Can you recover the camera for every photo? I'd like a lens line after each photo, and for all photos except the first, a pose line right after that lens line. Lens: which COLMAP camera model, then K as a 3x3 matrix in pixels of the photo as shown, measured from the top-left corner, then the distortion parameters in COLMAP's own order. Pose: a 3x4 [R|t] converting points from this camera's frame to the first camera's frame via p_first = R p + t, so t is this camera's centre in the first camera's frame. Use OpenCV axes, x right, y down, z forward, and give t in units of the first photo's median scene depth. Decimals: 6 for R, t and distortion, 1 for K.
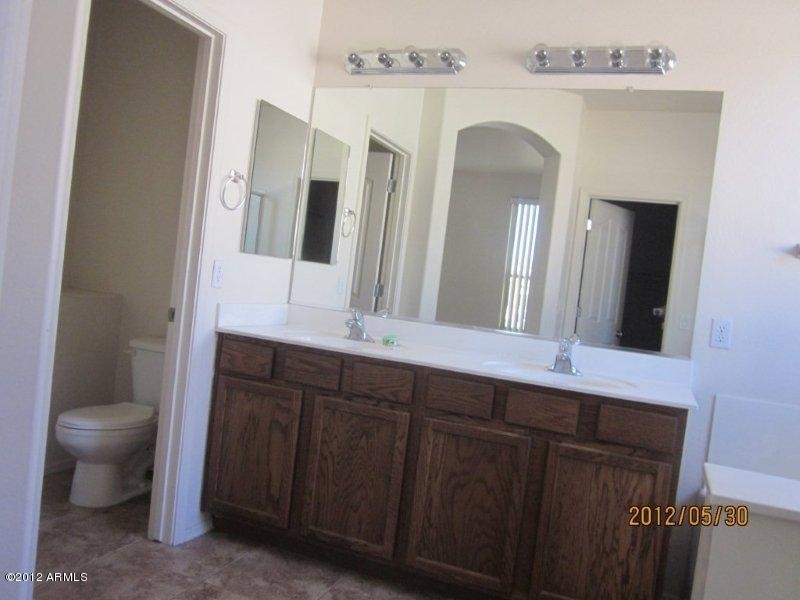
lens RADIAL K [[662.9, 0, 403.2], [0, 662.9, 300.0], [0, 0, 1]] dist [-0.043772, 0.036816]
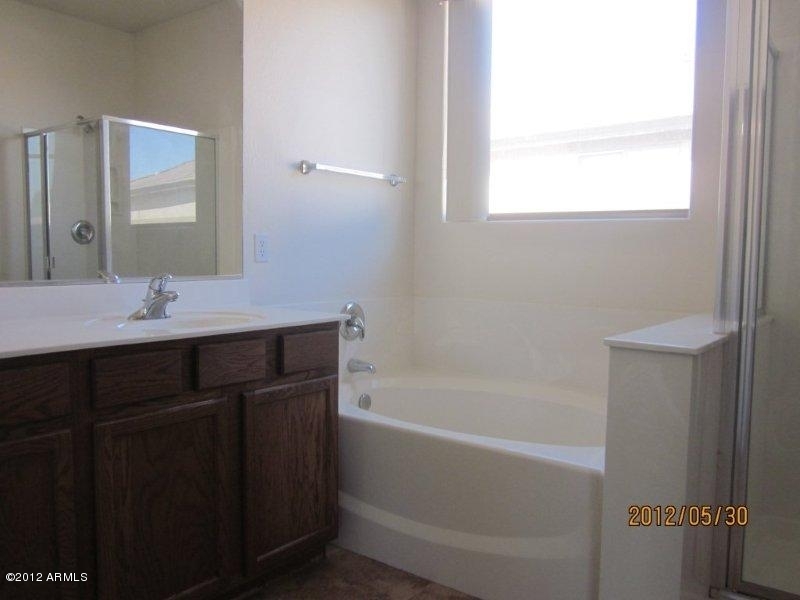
lens RADIAL K [[662.9, 0, 399.6], [0, 662.9, 297.8], [0, 0, 1]] dist [-0.043772, 0.036816]
pose [[0.286851, -0.182769, 0.940379, -0.435369], [0.049750, 0.983149, 0.175906, -0.043100], [-0.956682, -0.003675, 0.291110, 0.481762]]
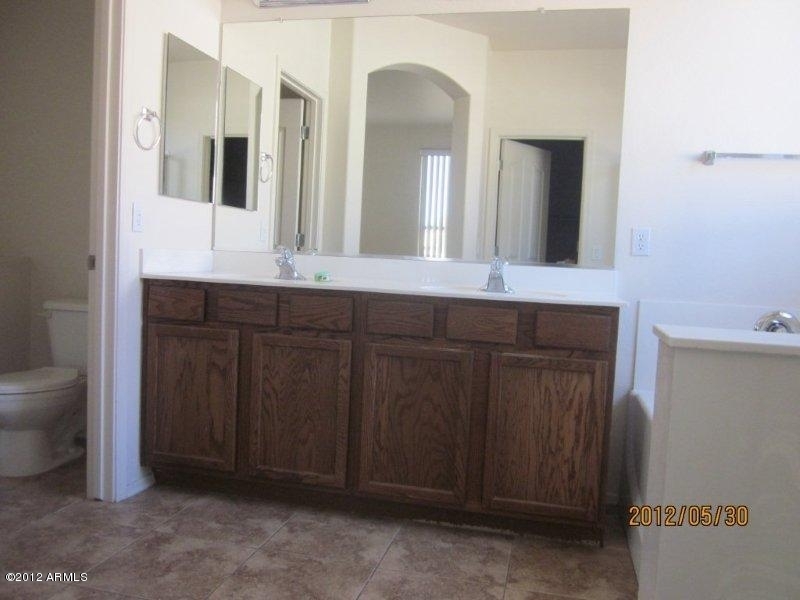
lens RADIAL K [[662.9, 0, 399.8], [0, 662.9, 298.9], [0, 0, 1]] dist [-0.043772, 0.036816]
pose [[0.988750, -0.078819, 0.127124, -0.037113], [0.073299, 0.996176, 0.047535, 0.061741], [-0.130384, -0.037682, 0.990747, 0.002155]]
